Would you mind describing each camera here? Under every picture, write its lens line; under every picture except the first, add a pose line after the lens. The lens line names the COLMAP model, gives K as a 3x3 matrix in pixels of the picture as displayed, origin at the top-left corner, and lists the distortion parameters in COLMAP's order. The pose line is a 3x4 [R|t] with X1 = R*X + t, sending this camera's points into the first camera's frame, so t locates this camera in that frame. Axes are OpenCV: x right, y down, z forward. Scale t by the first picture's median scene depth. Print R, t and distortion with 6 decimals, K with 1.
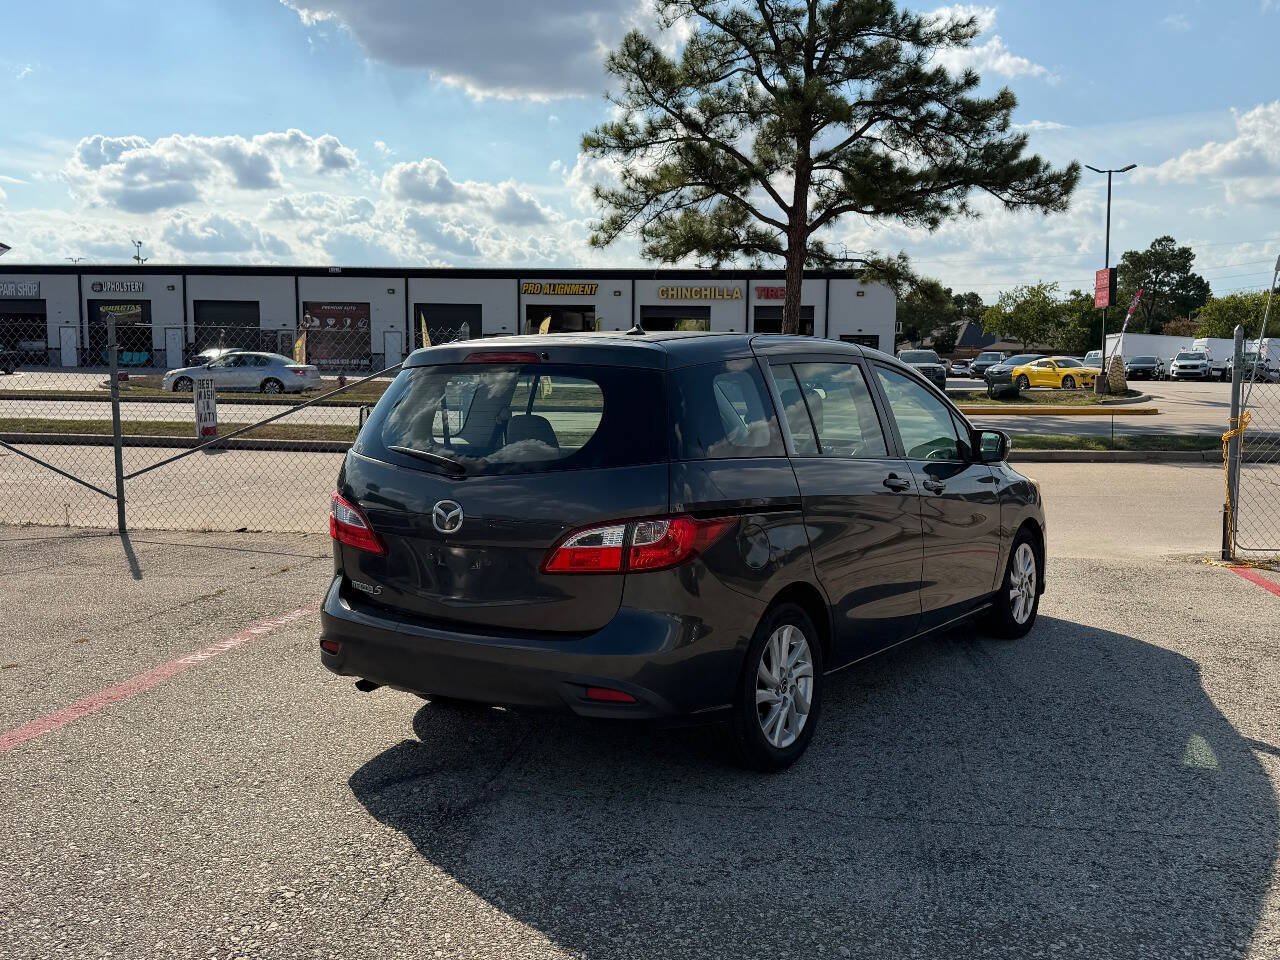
lens RADIAL K [[1195.2, 0, 646.3], [0, 1195.2, 477.3], [0, 0, 1]] dist [0.180924, -0.382198]
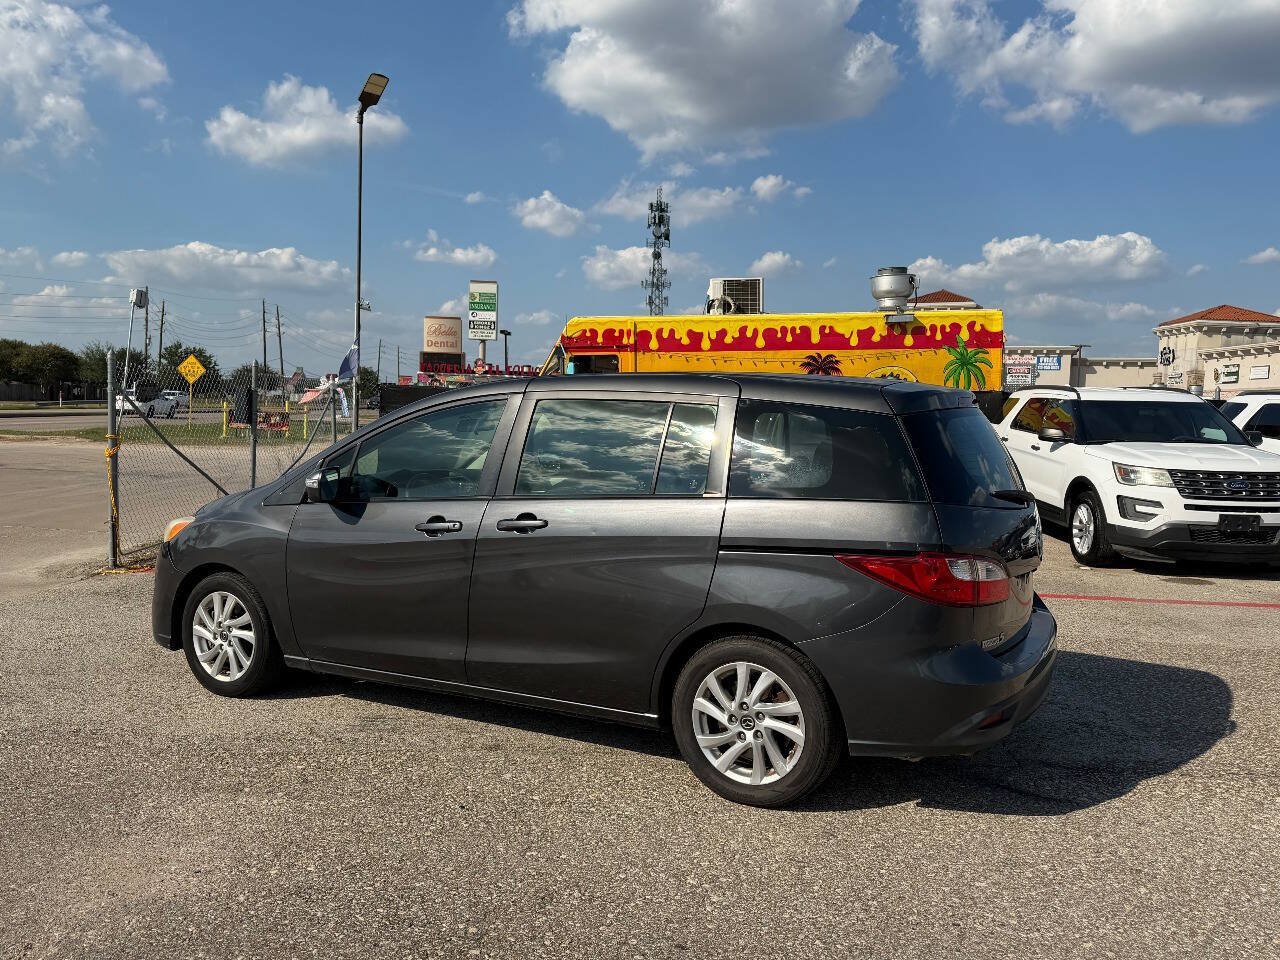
lens RADIAL K [[1015.4, 0, 639.6], [0, 1015.4, 476.1], [0, 0, 1]] dist [0.131474, -0.226285]
pose [[-0.099376, -0.078350, 0.991960, -0.135367], [0.067024, 0.994104, 0.085234, -0.017202], [-0.992790, 0.074955, -0.093539, 0.180652]]
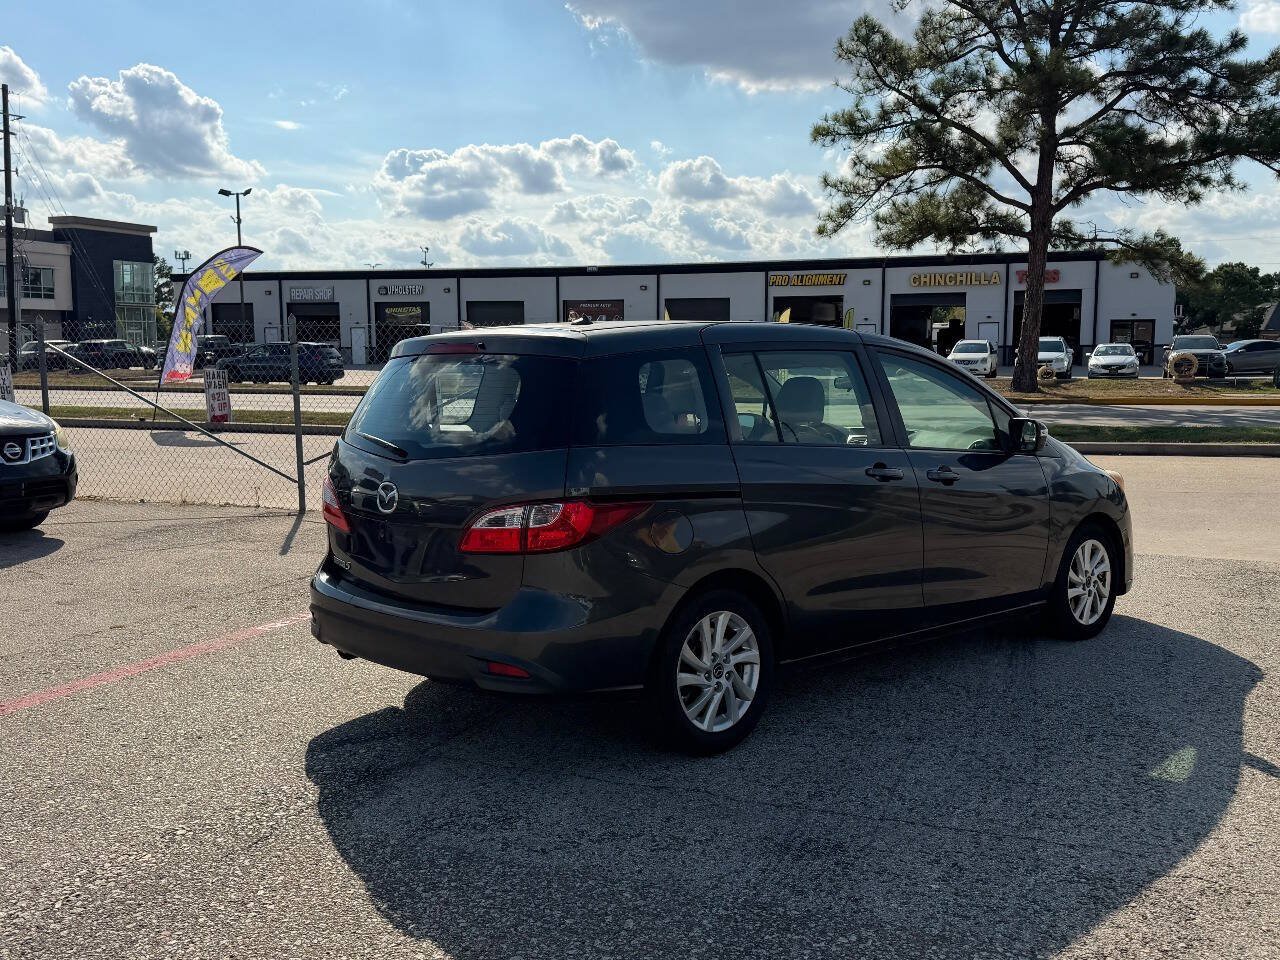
lens RADIAL K [[1195.2, 0, 646.3], [0, 1195.2, 477.3], [0, 0, 1]] dist [0.180924, -0.382198]
pose [[0.975394, 0.011717, -0.220159, 0.036334], [-0.010377, 0.999920, 0.007242, 0.000529], [0.220226, -0.004779, 0.975437, 0.000583]]
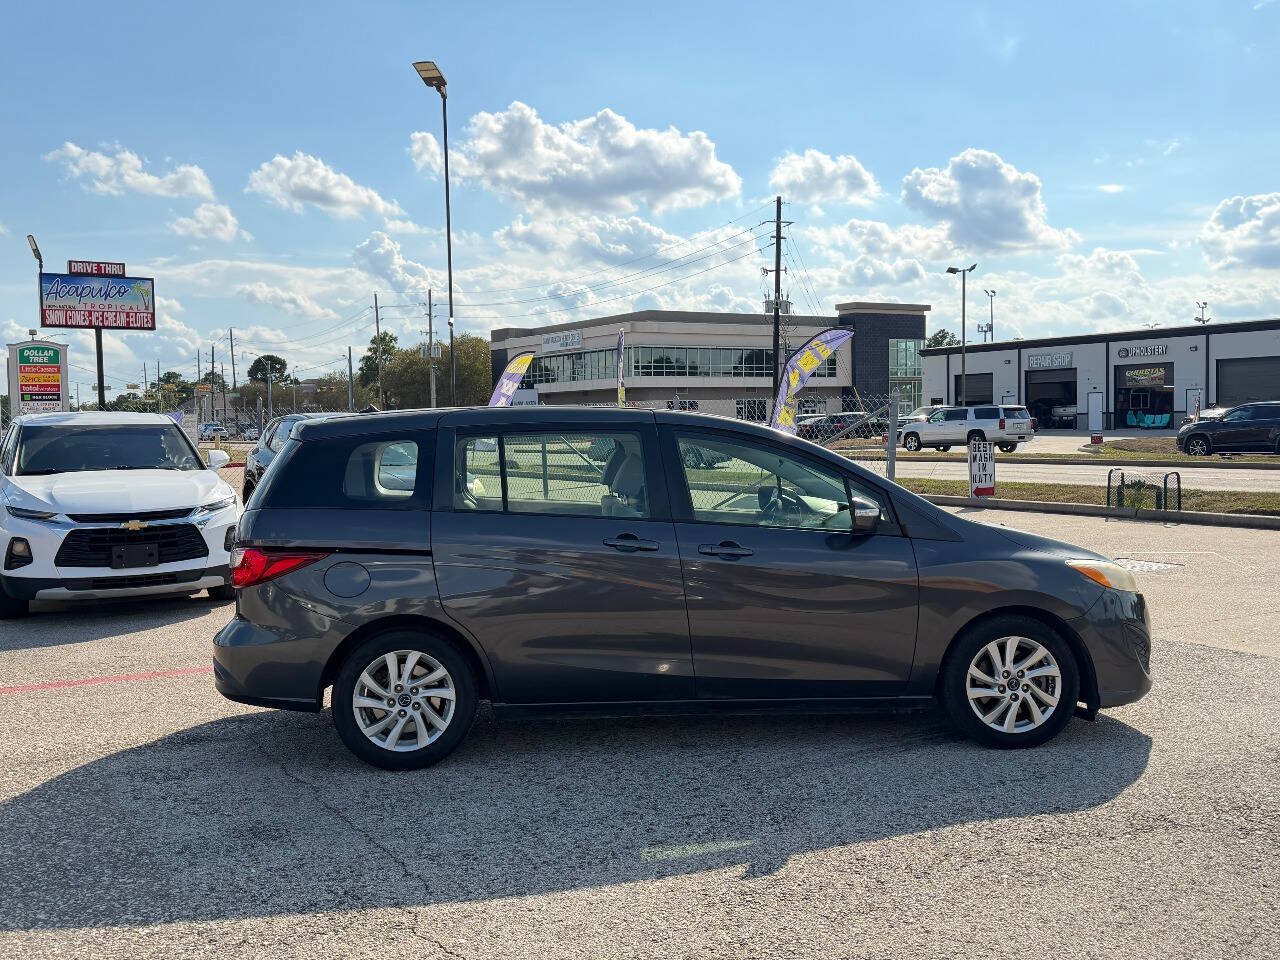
lens RADIAL K [[1196.2, 0, 635.2], [0, 1196.2, 483.5], [0, 0, 1]] dist [0.179074, -0.373478]
pose [[0.642632, 0.016022, -0.766007, 0.156367], [-0.050883, 0.998467, -0.021803, -0.003879], [0.764483, 0.052988, 0.642462, 0.051092]]
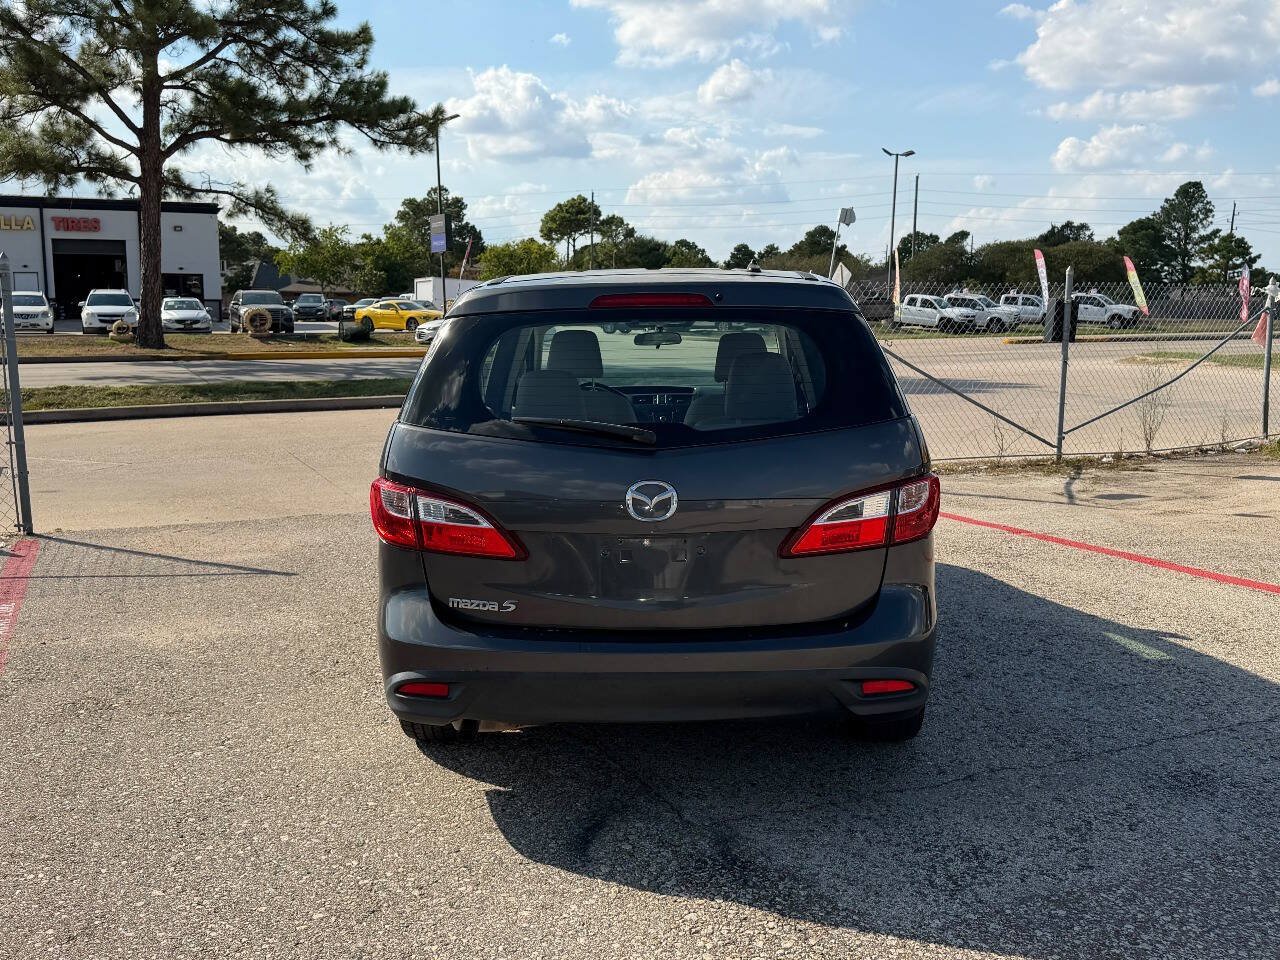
lens RADIAL K [[1196.2, 0, 635.2], [0, 1196.2, 483.5], [0, 0, 1]] dist [0.179074, -0.373478]
pose [[0.843143, -0.085449, 0.530856, -0.073464], [0.057898, 0.995979, 0.068360, -0.004198], [-0.534563, -0.026902, 0.844700, 0.041344]]
